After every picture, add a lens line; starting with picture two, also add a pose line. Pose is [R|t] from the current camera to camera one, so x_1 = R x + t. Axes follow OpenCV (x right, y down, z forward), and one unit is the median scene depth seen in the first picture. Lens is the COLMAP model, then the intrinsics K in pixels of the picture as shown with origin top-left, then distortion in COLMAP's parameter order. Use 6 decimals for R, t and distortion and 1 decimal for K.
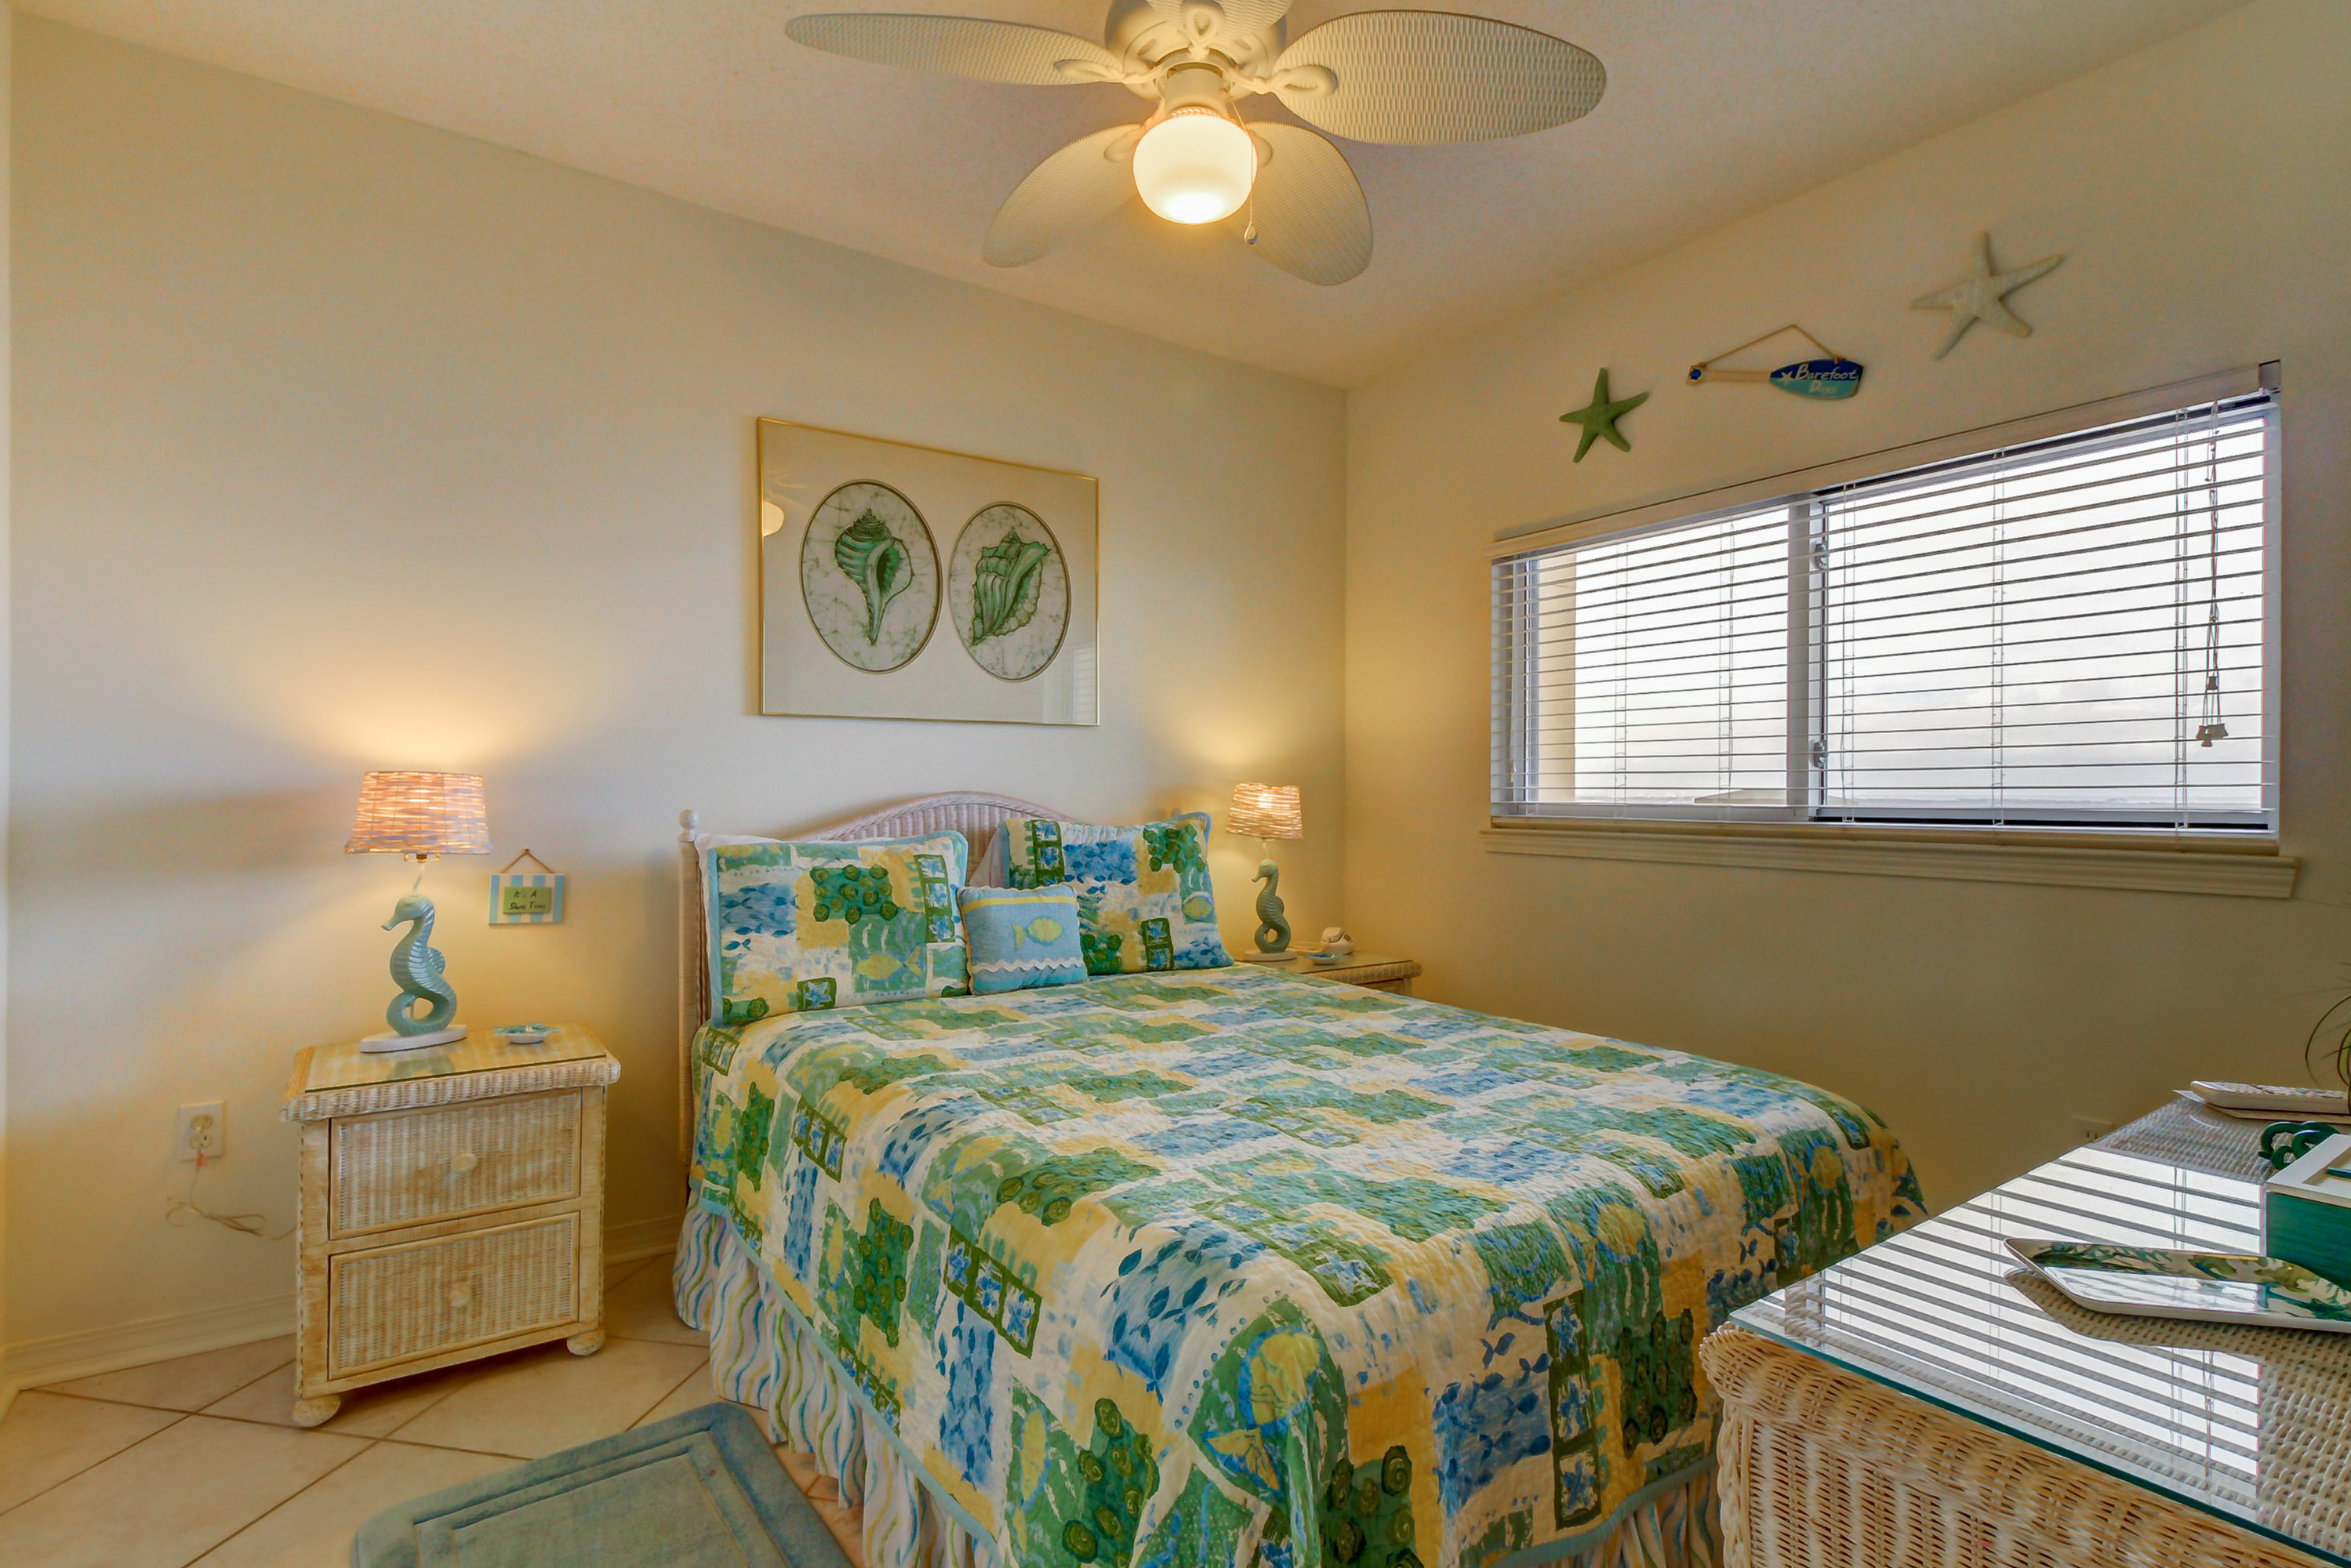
lens RADIAL K [[1134.2, 0, 1175.4], [0, 1134.2, 796.7], [0, 0, 1]] dist [0.024497, -0.000226]
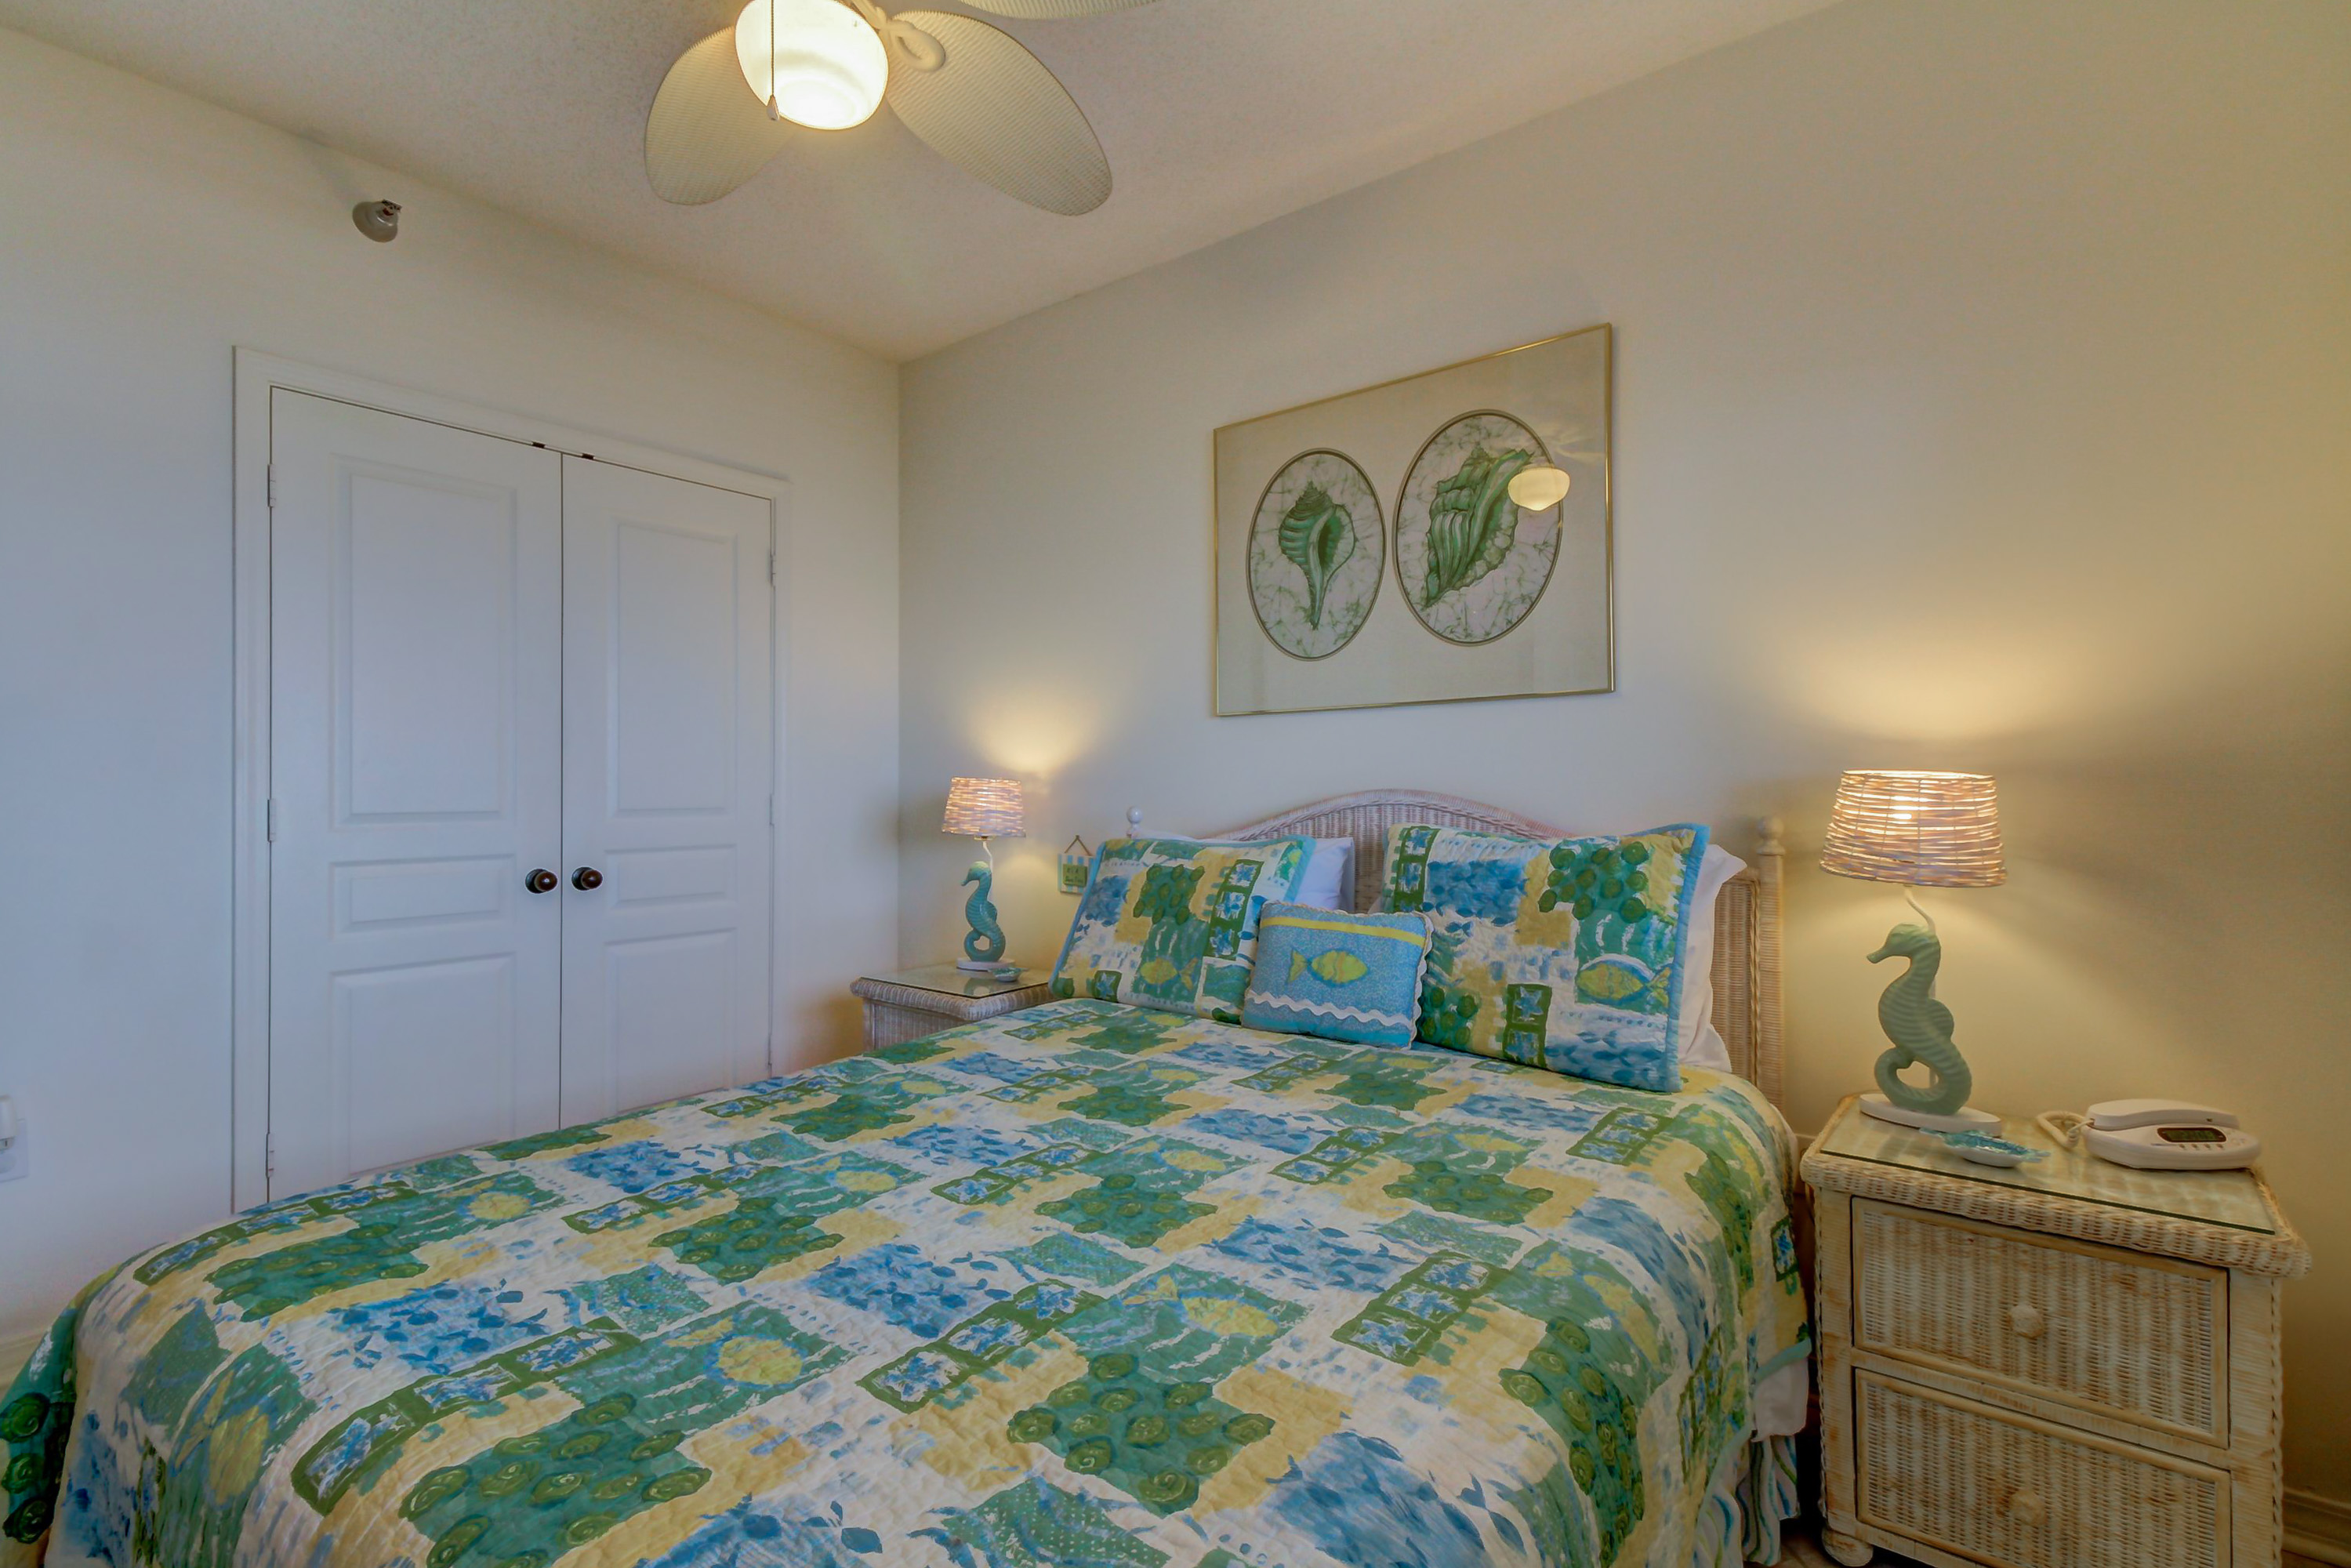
lens RADIAL K [[1090.5, 0, 1127.9], [0, 1090.5, 780.4], [0, 0, 1]] dist [0.022714, -0.000106]
pose [[0.268313, -0.011389, -0.963265, 0.535530], [-0.003468, 0.999912, -0.012788, -0.000407], [0.963326, 0.006772, 0.268250, 0.619846]]
